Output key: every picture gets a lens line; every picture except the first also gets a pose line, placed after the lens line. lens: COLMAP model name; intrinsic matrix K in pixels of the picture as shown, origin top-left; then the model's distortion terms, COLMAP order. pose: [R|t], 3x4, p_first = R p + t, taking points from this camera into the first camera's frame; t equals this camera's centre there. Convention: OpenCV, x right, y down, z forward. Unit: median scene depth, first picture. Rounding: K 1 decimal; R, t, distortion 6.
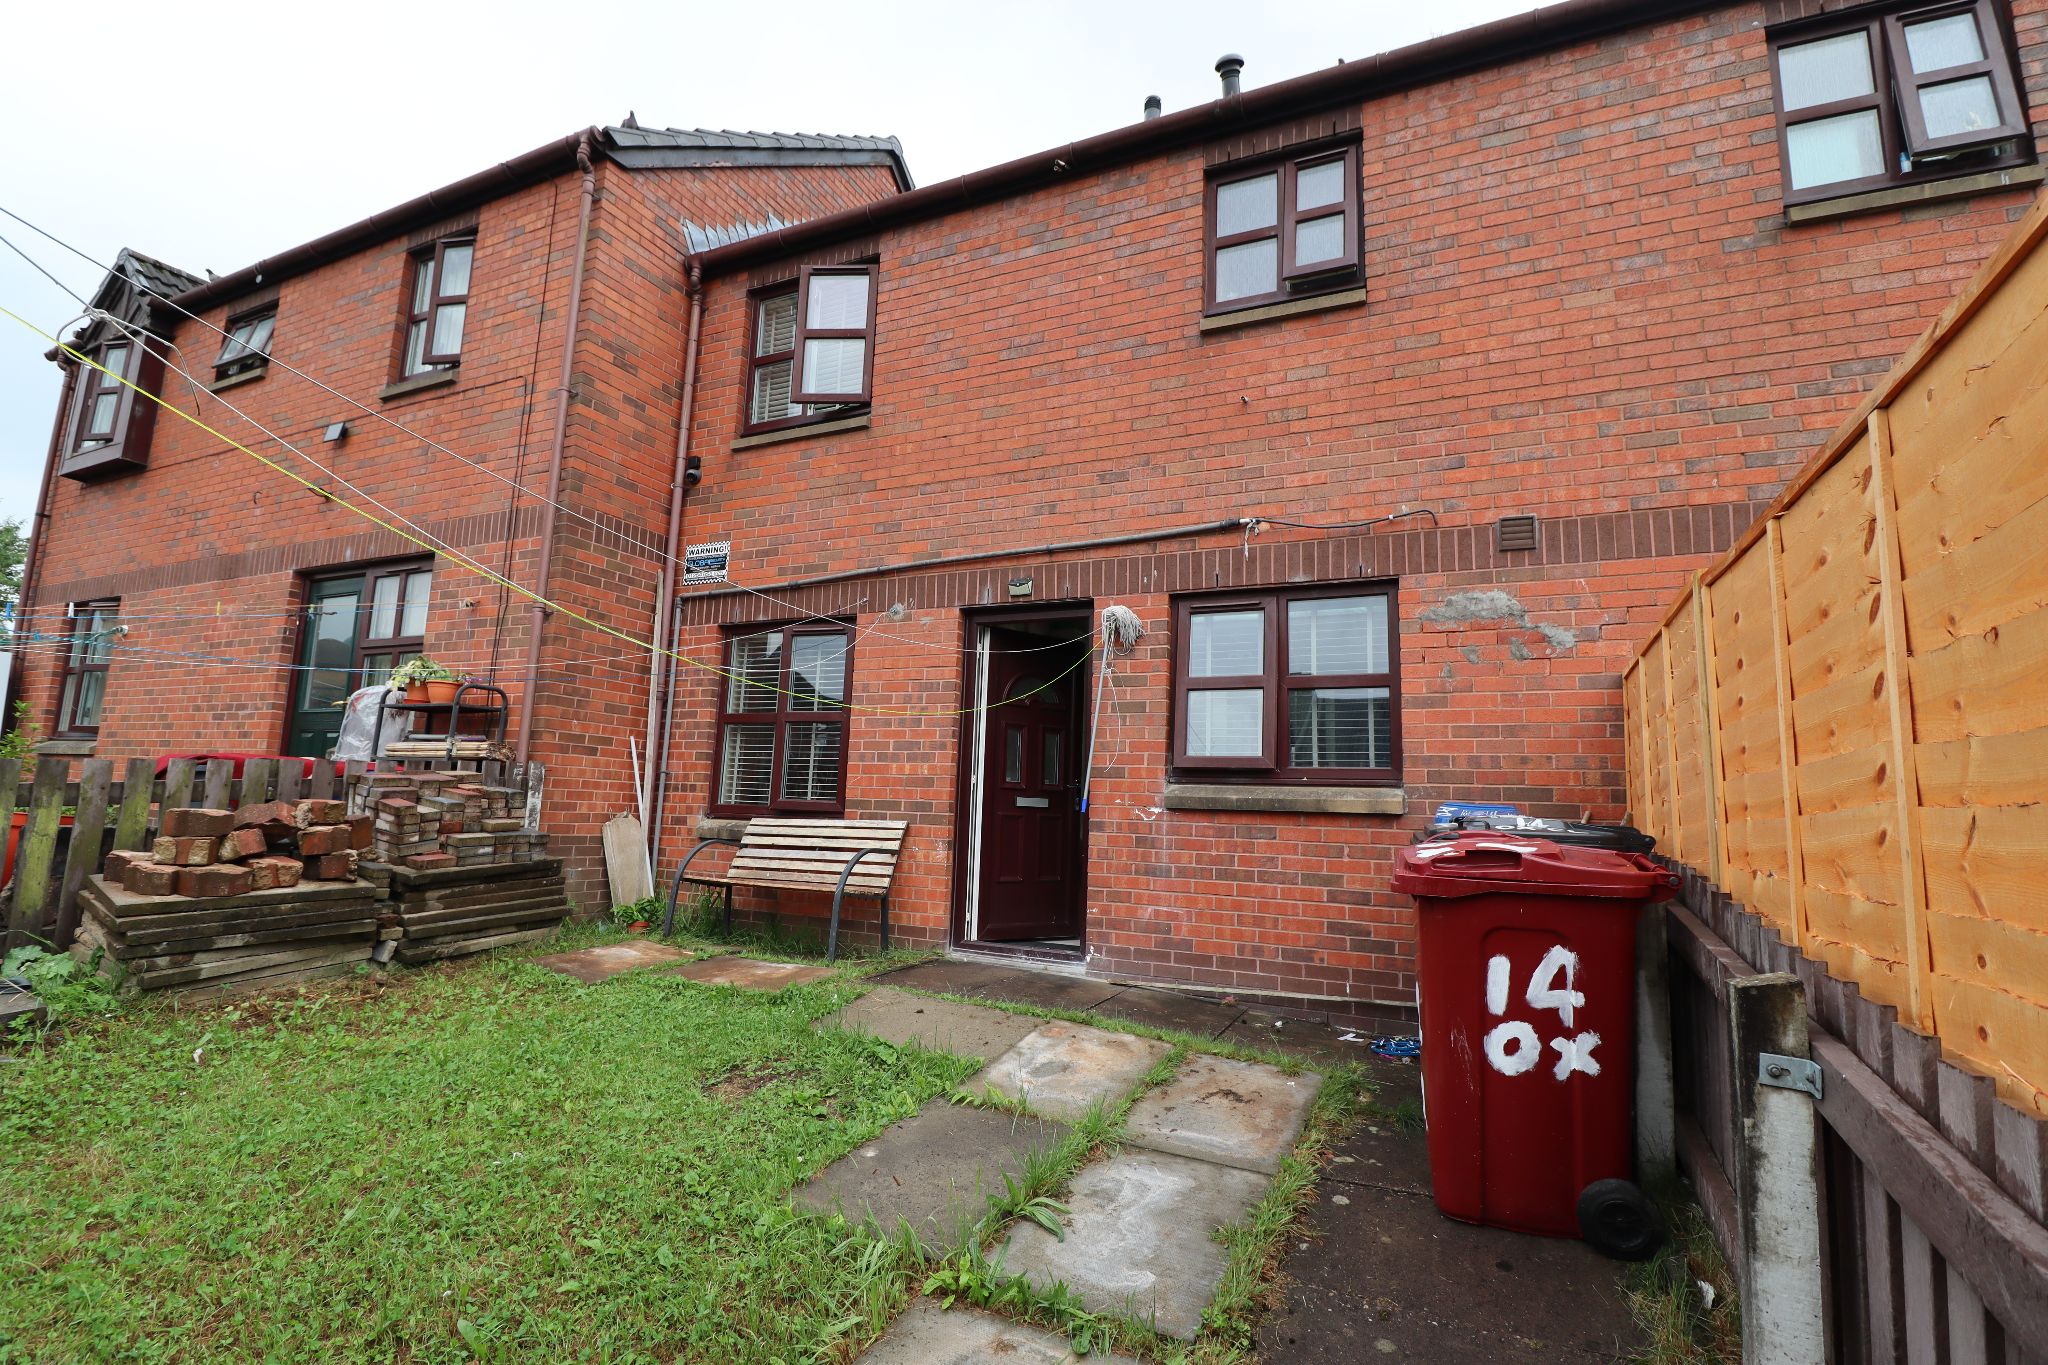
lens RADIAL K [[949.9, 0, 1031.9], [0, 949.9, 677.0], [0, 0, 1]] dist [0.001525, -0.012511]
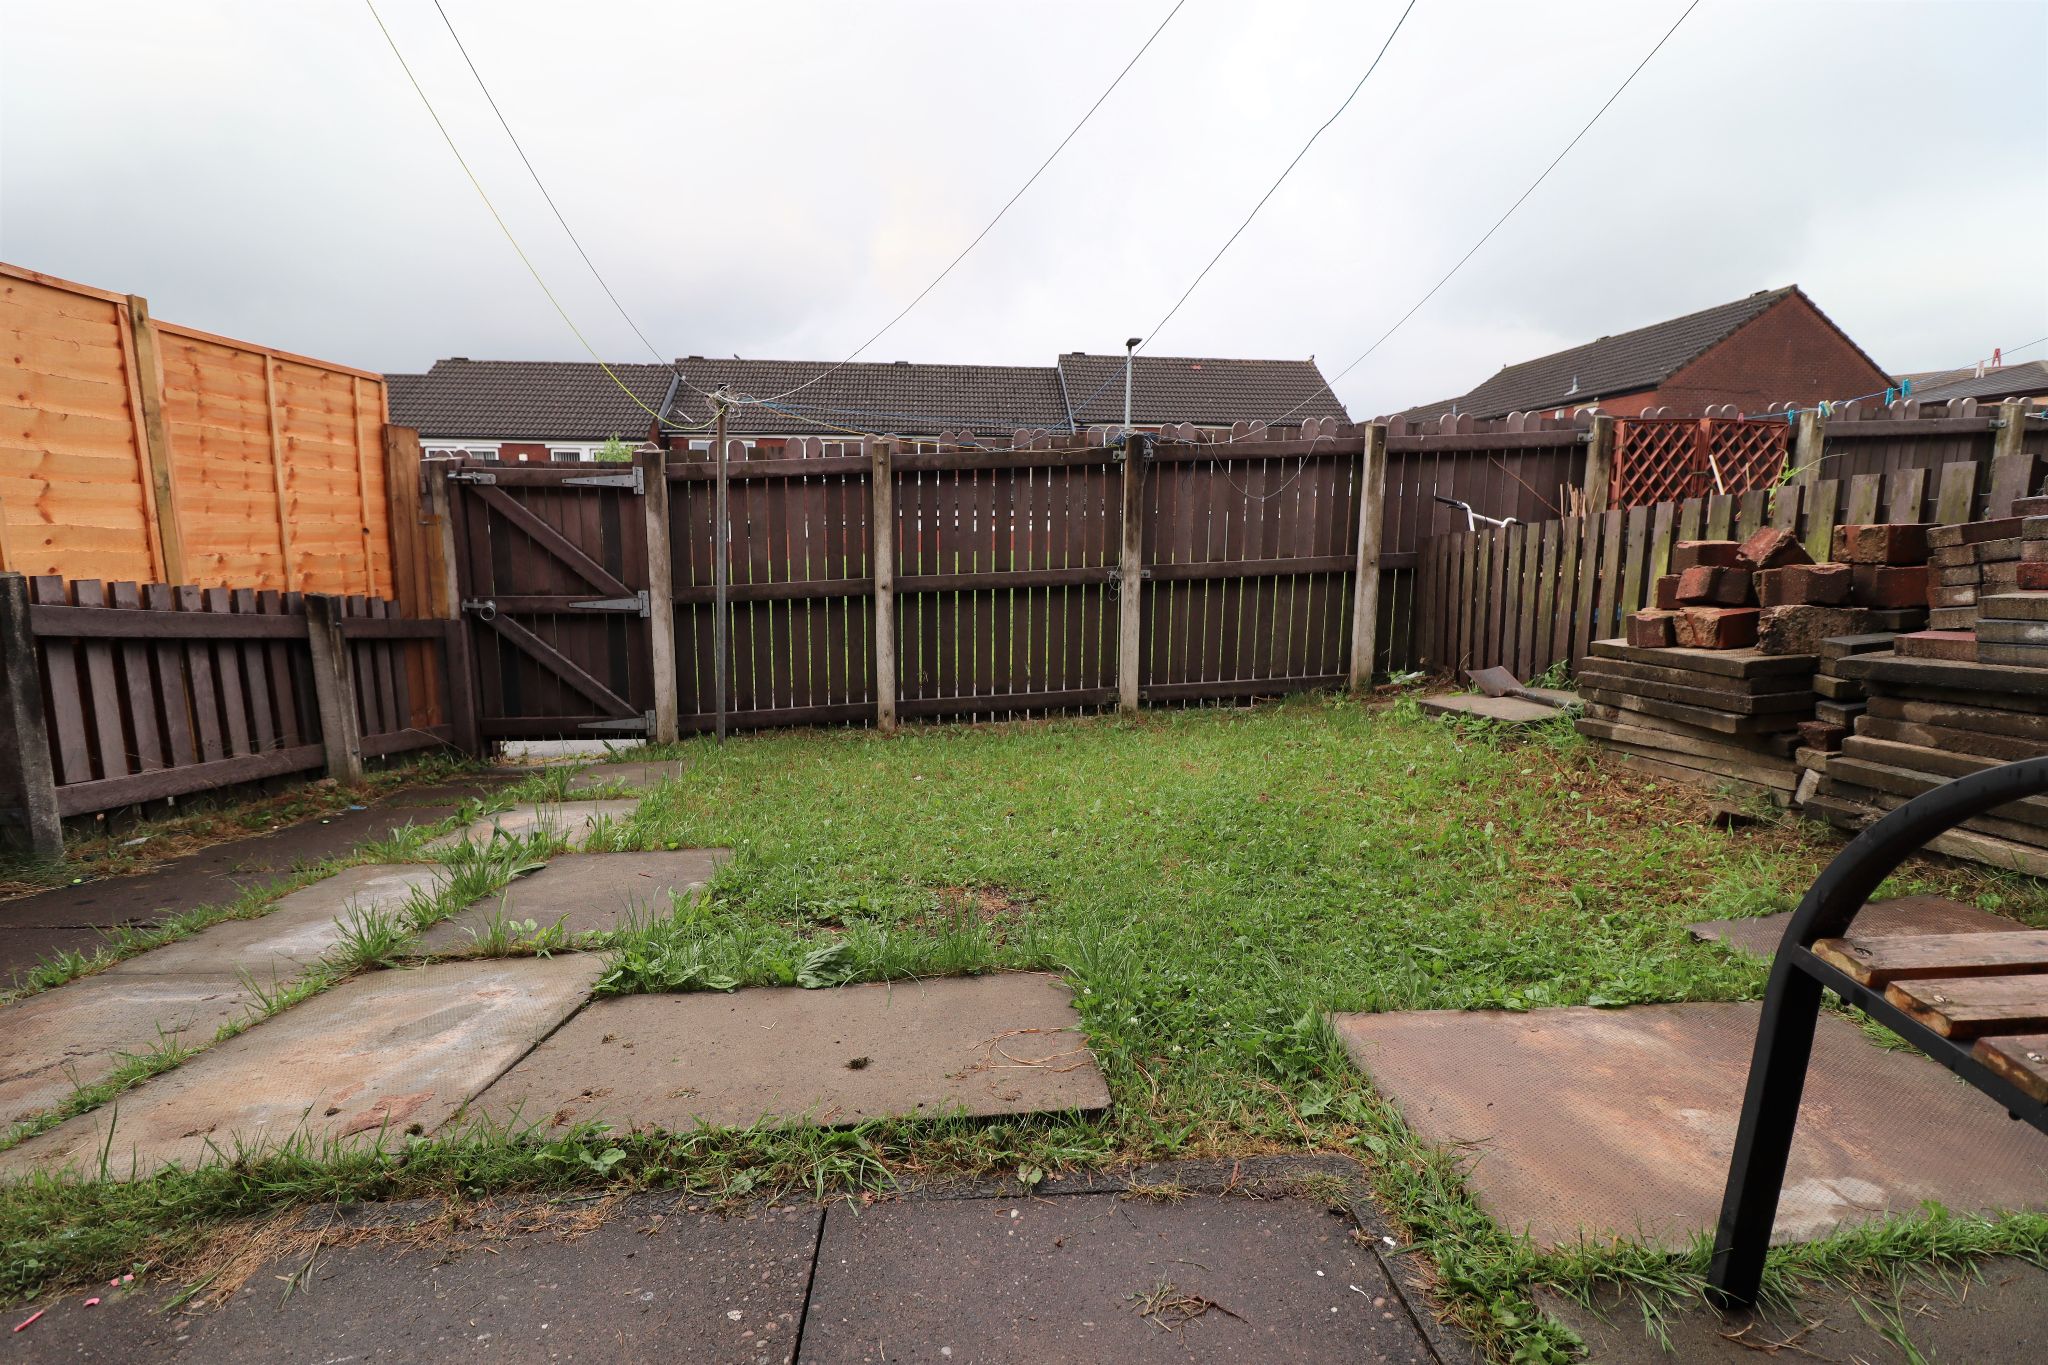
lens RADIAL K [[949.9, 0, 1031.9], [0, 949.9, 677.0], [0, 0, 1]] dist [0.001525, -0.012511]
pose [[-0.867338, 0.029598, -0.496838, -0.005065], [0.030706, 0.999511, 0.005938, 0.216967], [0.496771, -0.010106, -0.867823, 1.320489]]
